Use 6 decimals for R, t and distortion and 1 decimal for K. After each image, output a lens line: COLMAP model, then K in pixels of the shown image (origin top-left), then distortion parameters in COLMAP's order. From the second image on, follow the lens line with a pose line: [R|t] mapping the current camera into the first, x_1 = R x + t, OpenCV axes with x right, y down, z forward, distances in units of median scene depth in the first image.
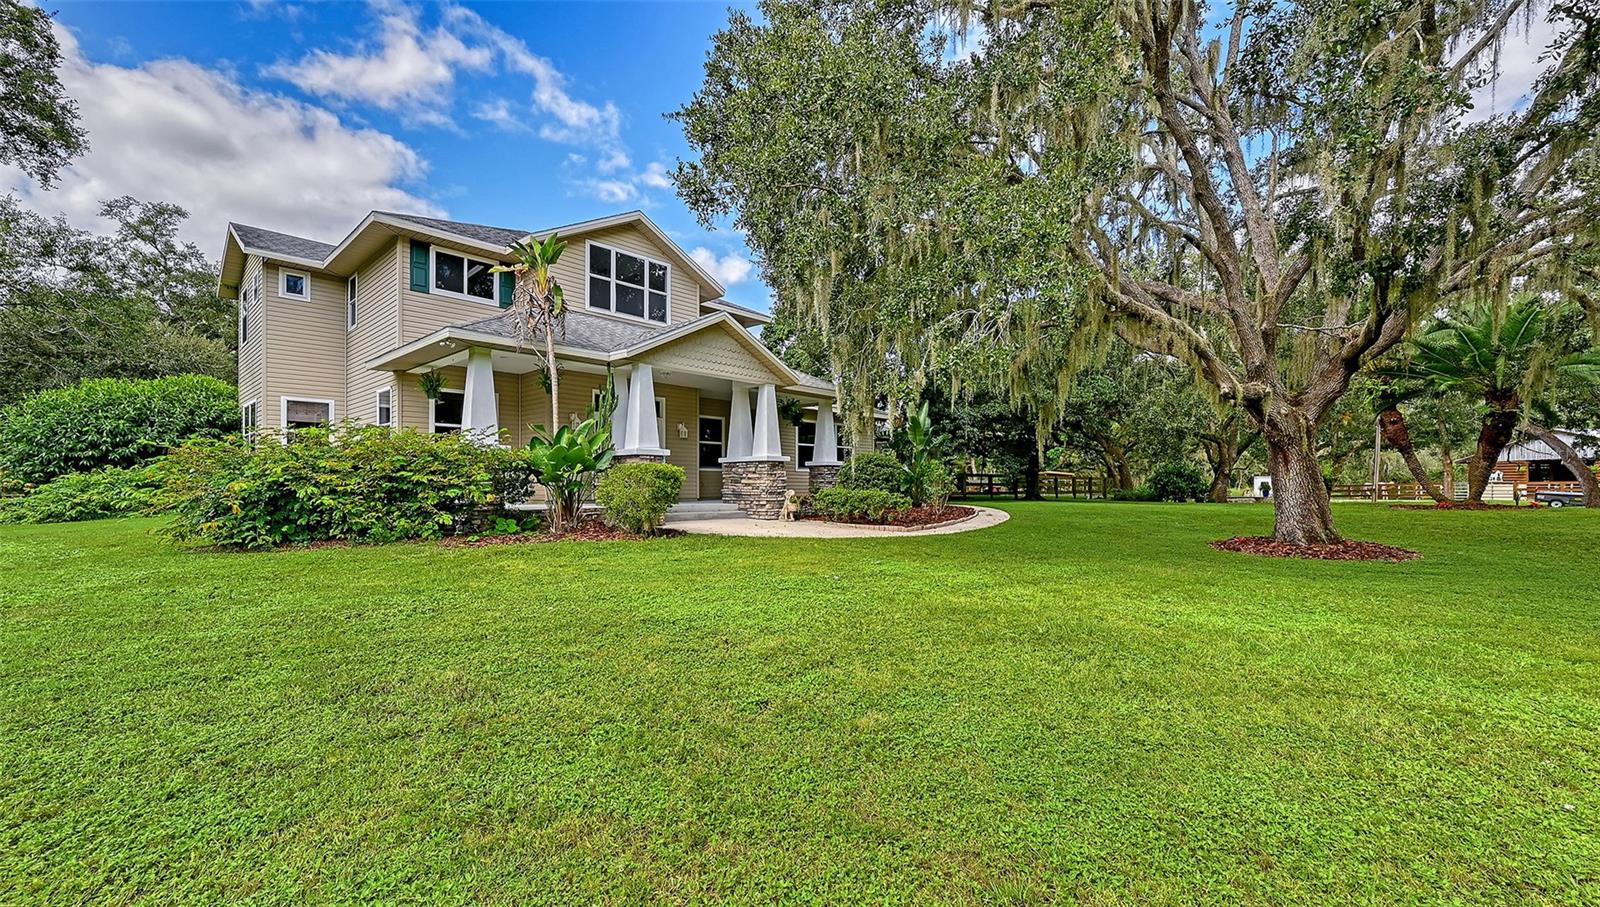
lens RADIAL K [[658.9, 0, 799.0], [0, 658.9, 462.4], [0, 0, 1]] dist [-0.002033, -0.000174]
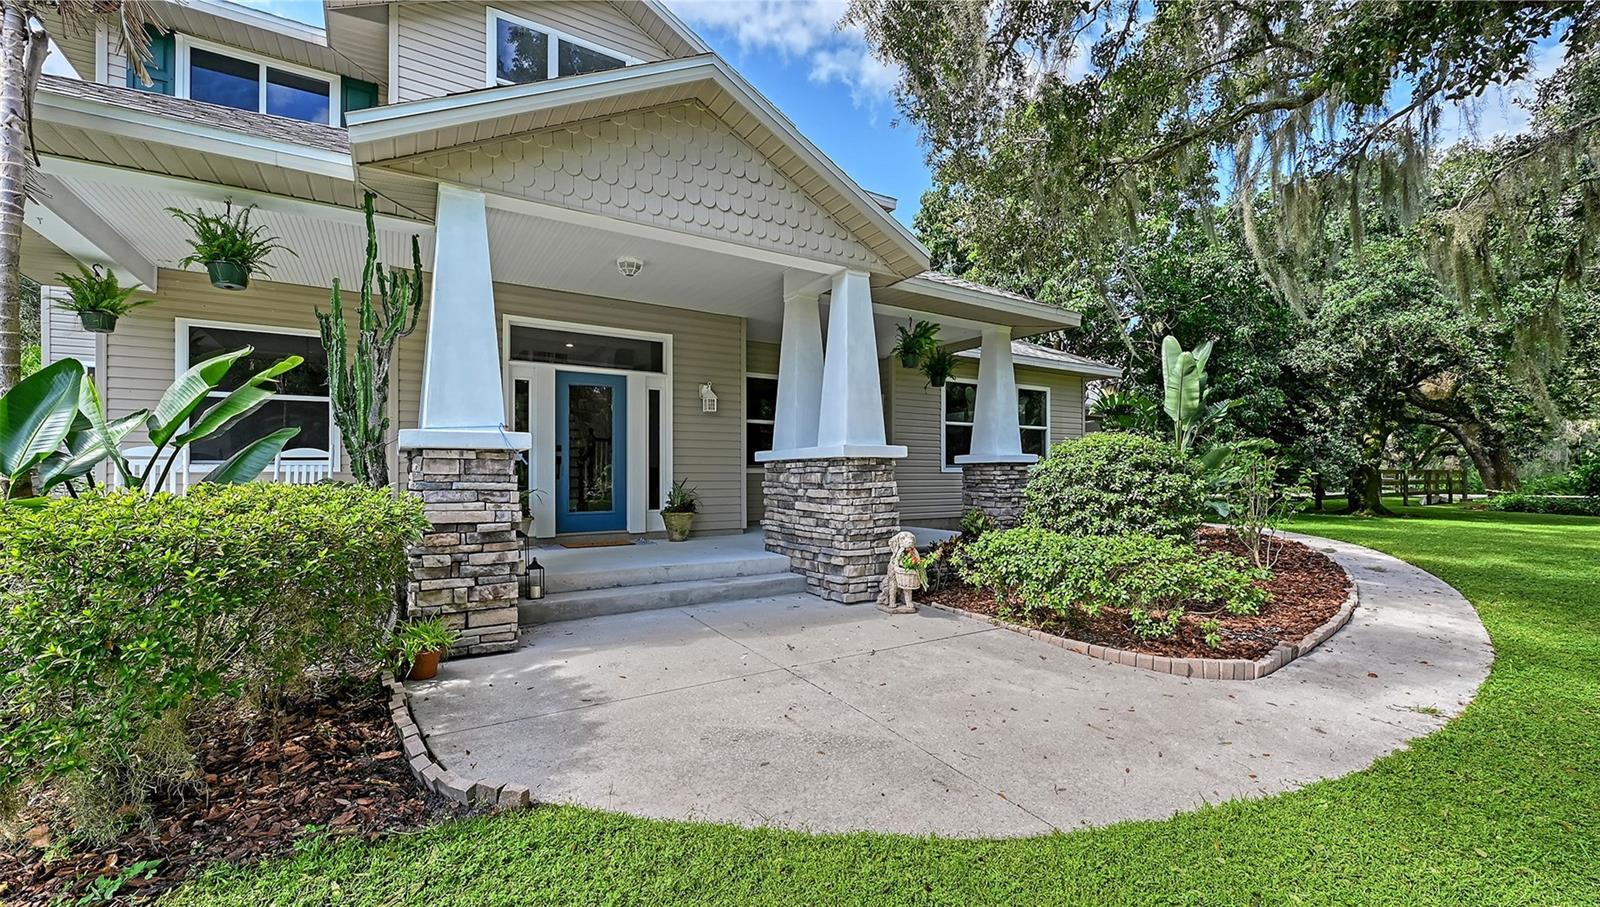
lens RADIAL K [[658.9, 0, 802.5], [0, 658.9, 464.5], [0, 0, 1]] dist [-0.002033, -0.000174]
pose [[0.970236, -0.003938, -0.242131, 0.022069], [0.008916, 0.999771, 0.019469, -0.006290], [0.241999, -0.021048, 0.970048, 0.581562]]
